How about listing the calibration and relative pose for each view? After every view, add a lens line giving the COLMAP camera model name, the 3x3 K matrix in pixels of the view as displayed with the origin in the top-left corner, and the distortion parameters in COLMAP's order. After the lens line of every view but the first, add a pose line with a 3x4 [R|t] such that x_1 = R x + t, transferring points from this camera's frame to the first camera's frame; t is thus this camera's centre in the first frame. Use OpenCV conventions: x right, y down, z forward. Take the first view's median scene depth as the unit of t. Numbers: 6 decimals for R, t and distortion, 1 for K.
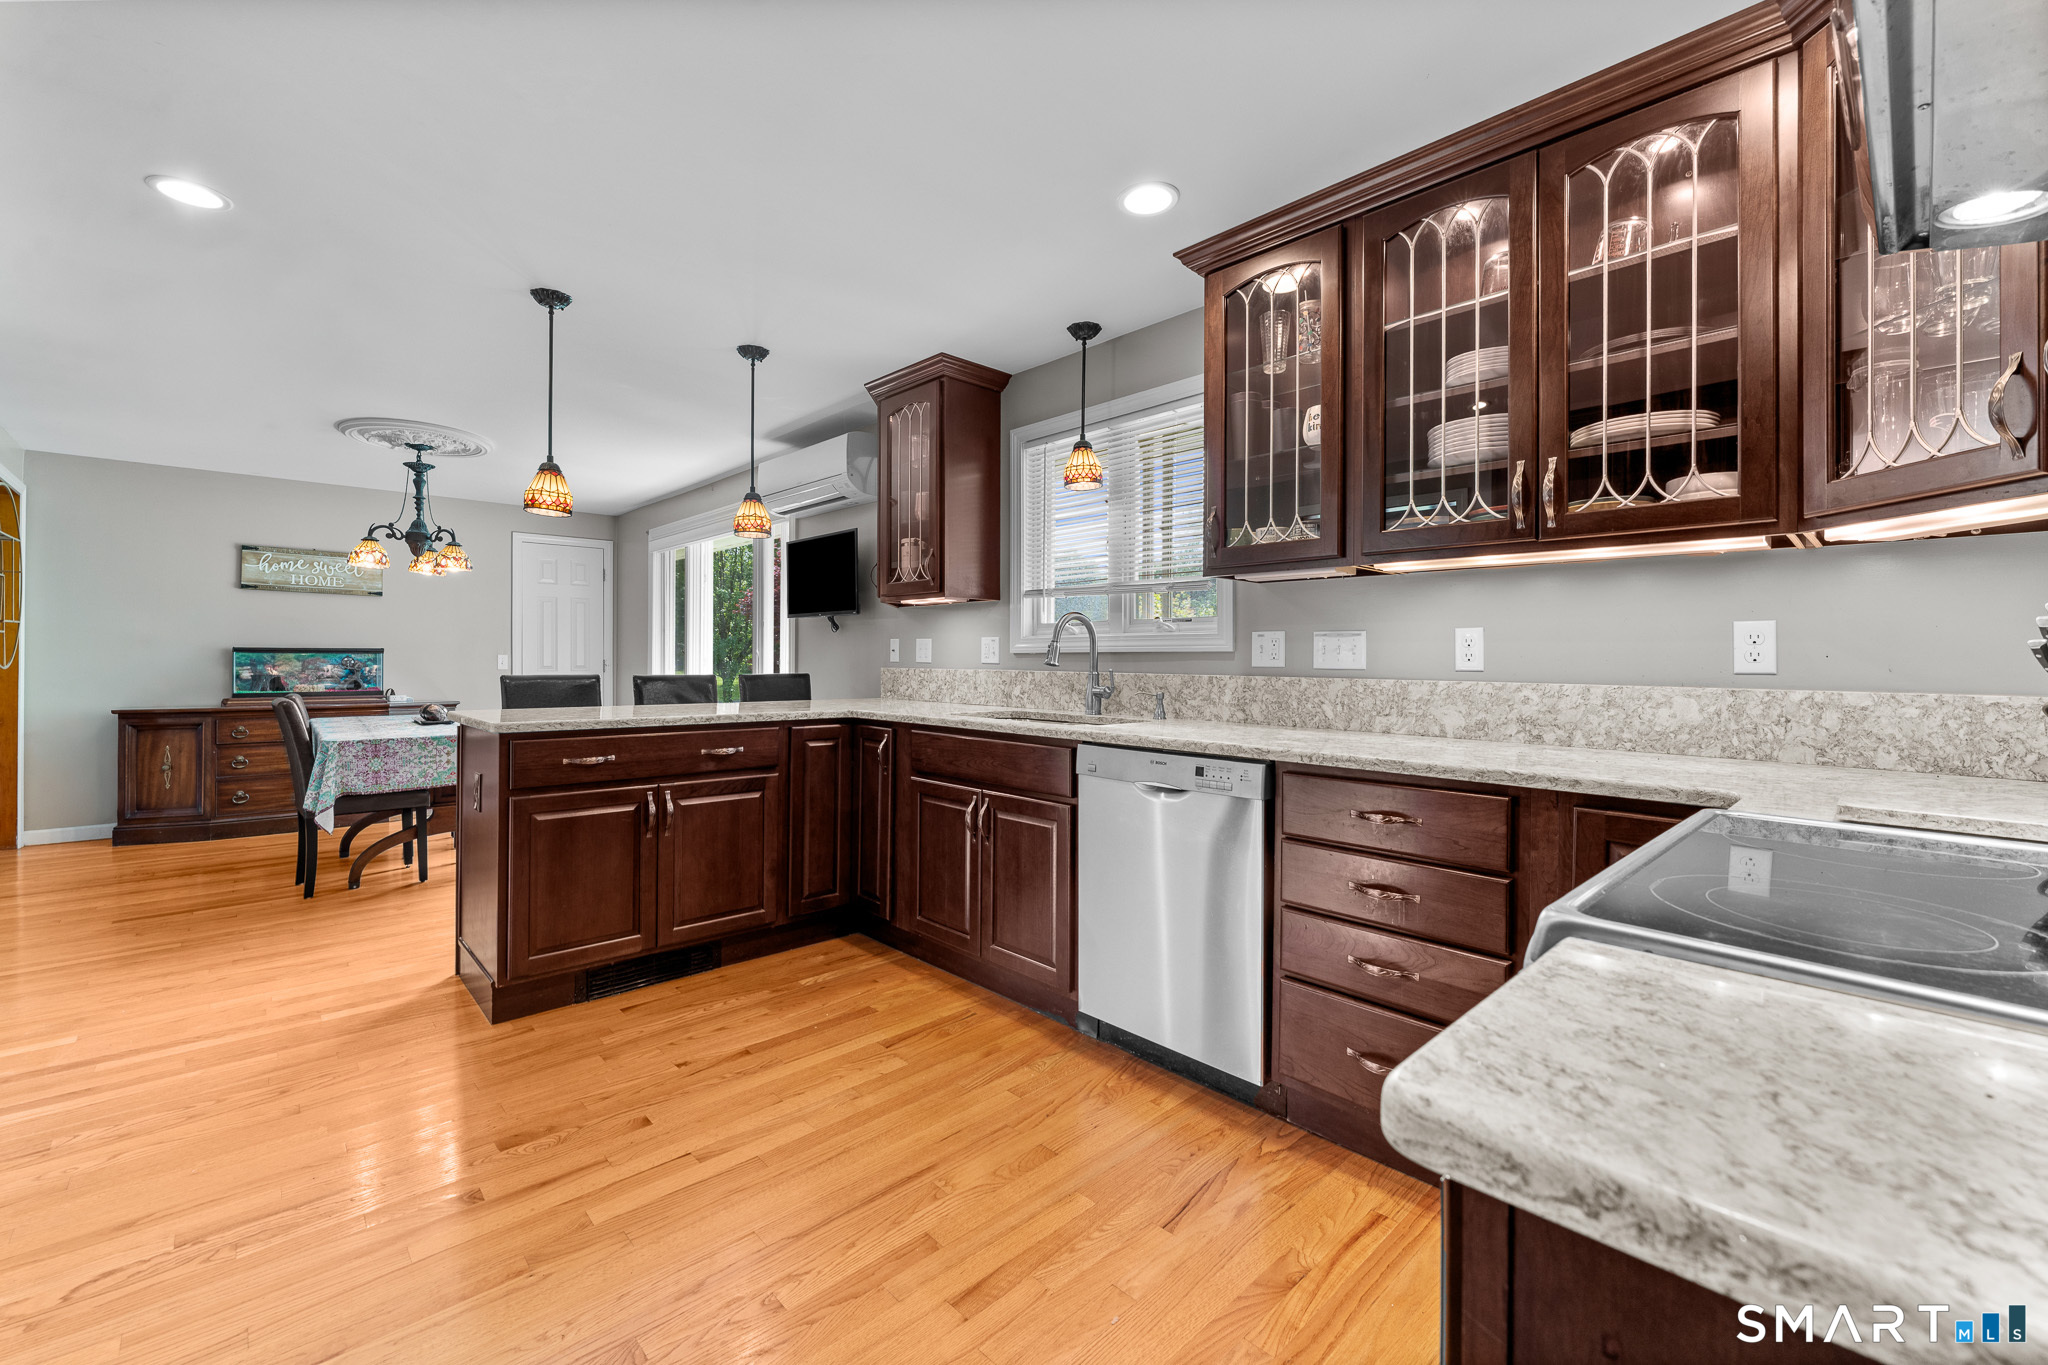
lens RADIAL K [[843.1, 0, 1022.8], [0, 843.1, 657.7], [0, 0, 1]] dist [0.001452, -0.000027]
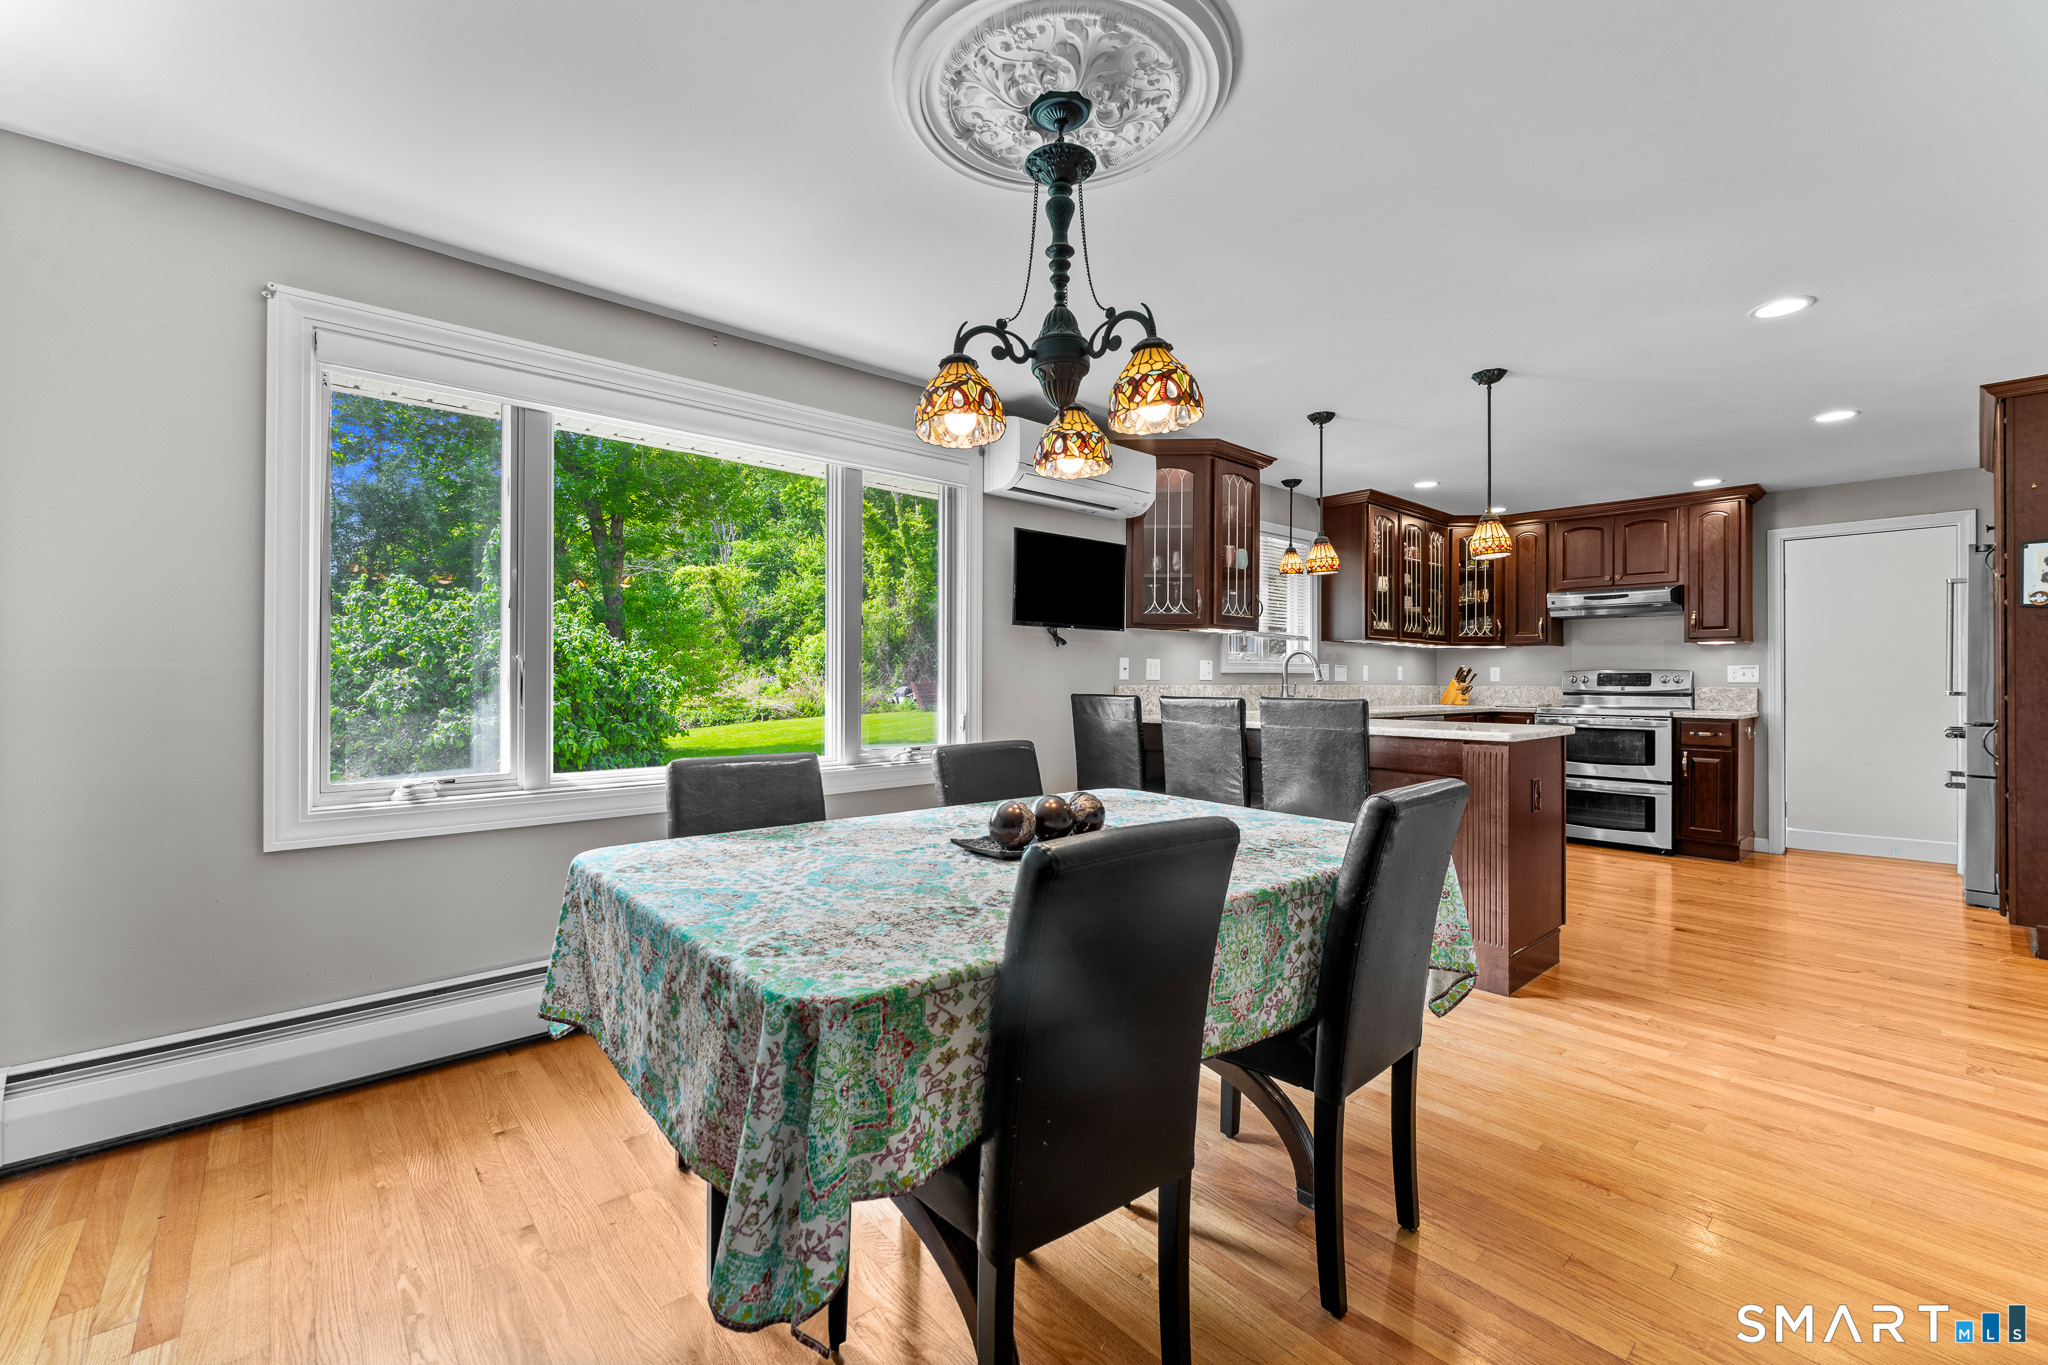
lens RADIAL K [[850.6, 0, 1021.1], [0, 850.6, 673.0], [0, 0, 1]] dist [0.000646, 0.002526]
pose [[0.018636, -0.000231, 0.999826, -1.830578], [-0.004172, 0.999991, 0.000309, -0.005482], [-0.999818, -0.004177, 0.018634, 1.693498]]
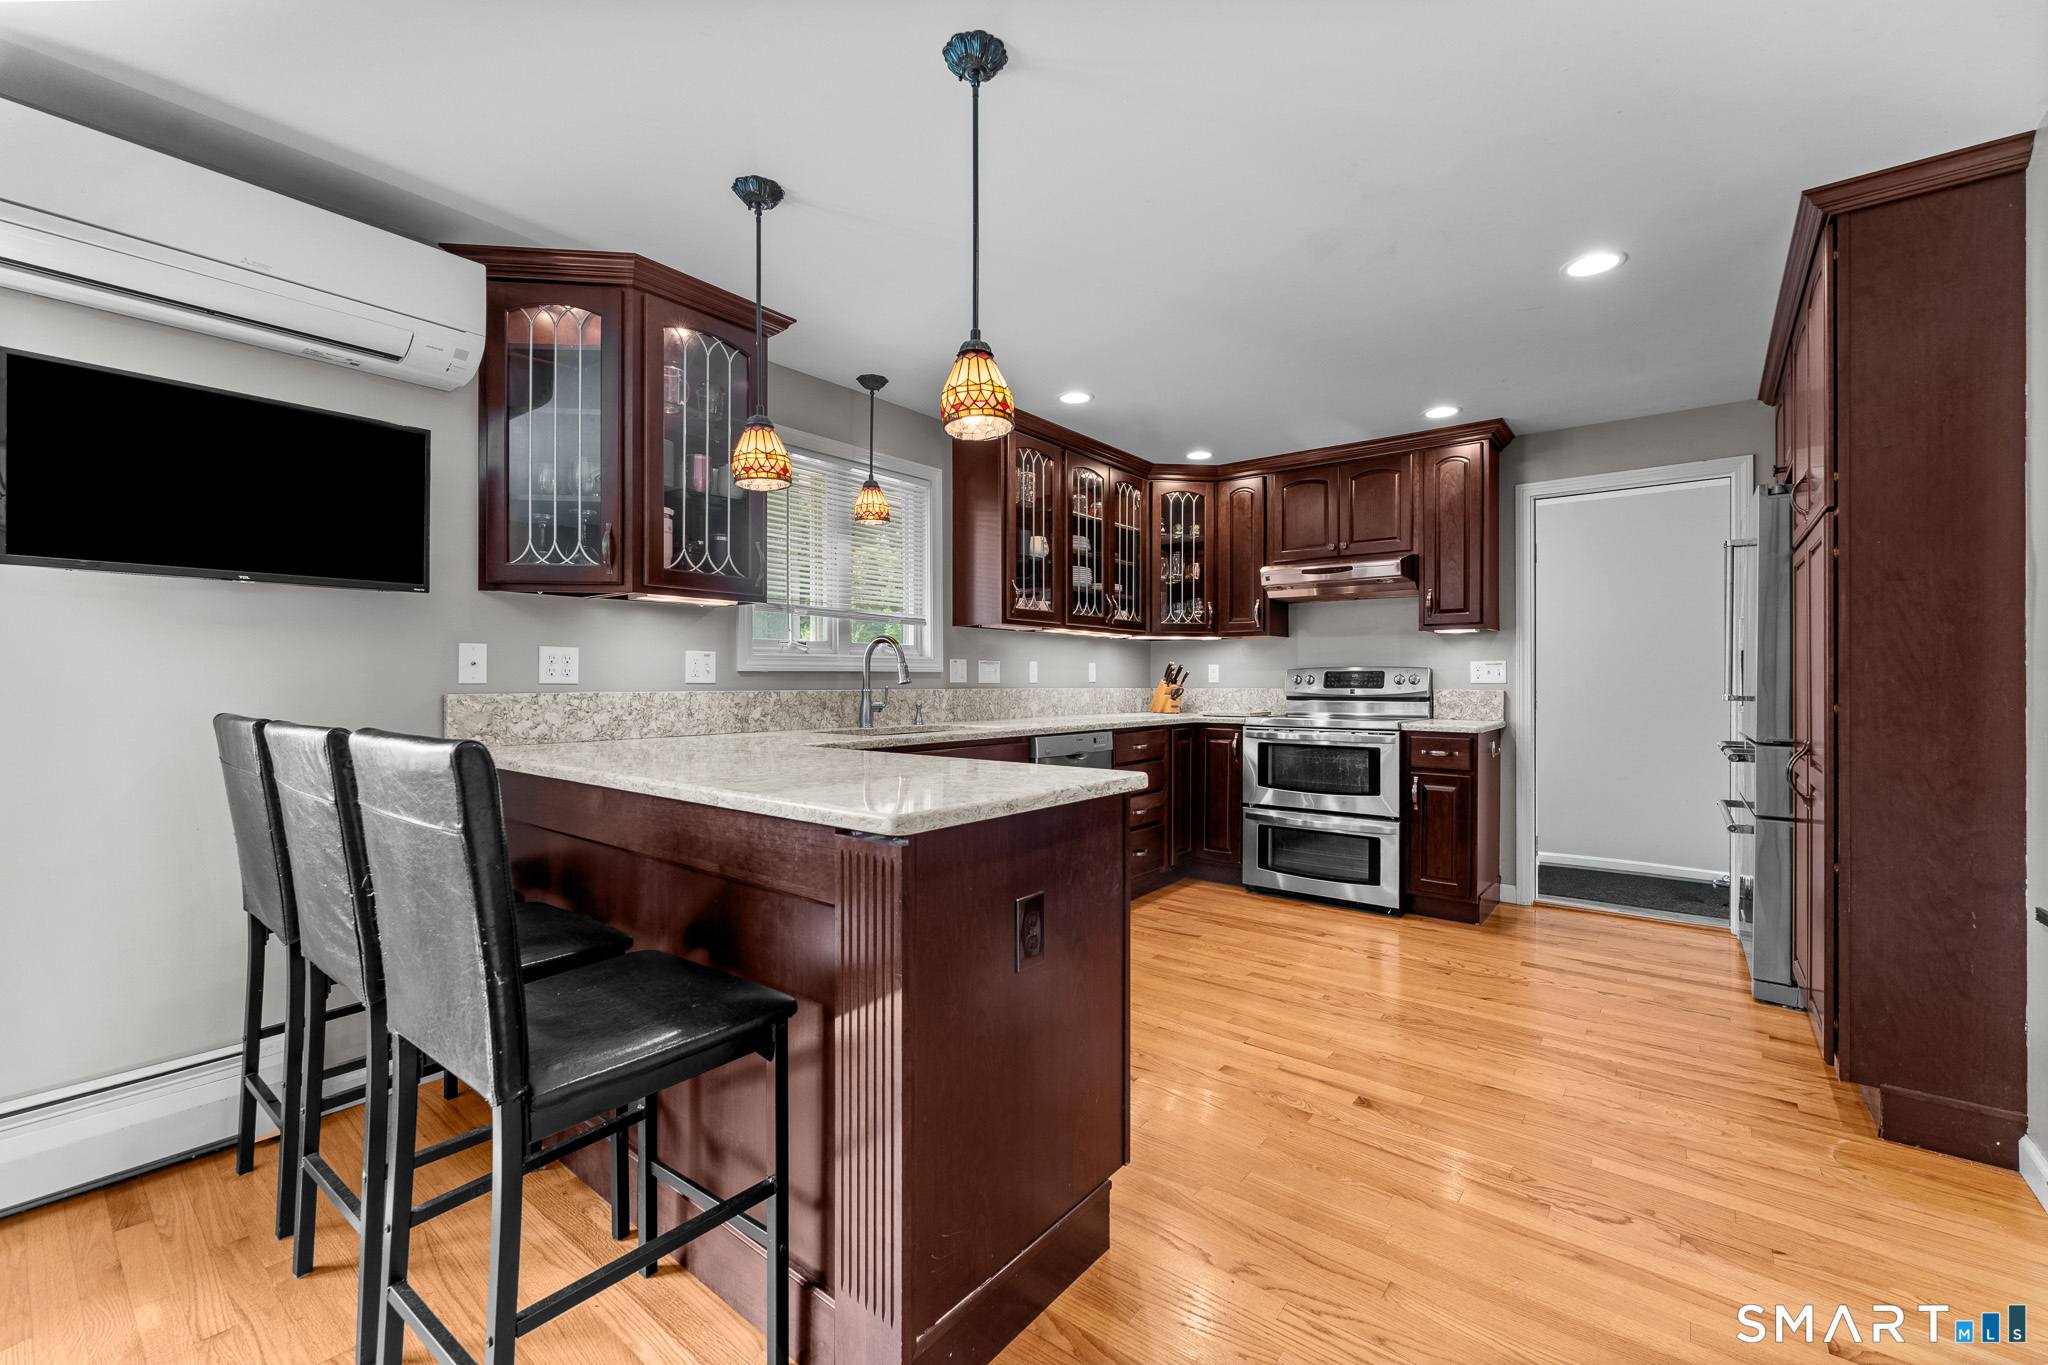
lens RADIAL K [[834.5, 0, 1017.2], [0, 834.5, 680.3], [0, 0, 1]] dist [0.001425, -0.000072]
pose [[-0.141294, -0.006843, 0.989944, -1.167616], [-0.002326, 0.999976, 0.006580, -0.002802], [-0.989965, -0.001373, -0.141307, 1.086691]]
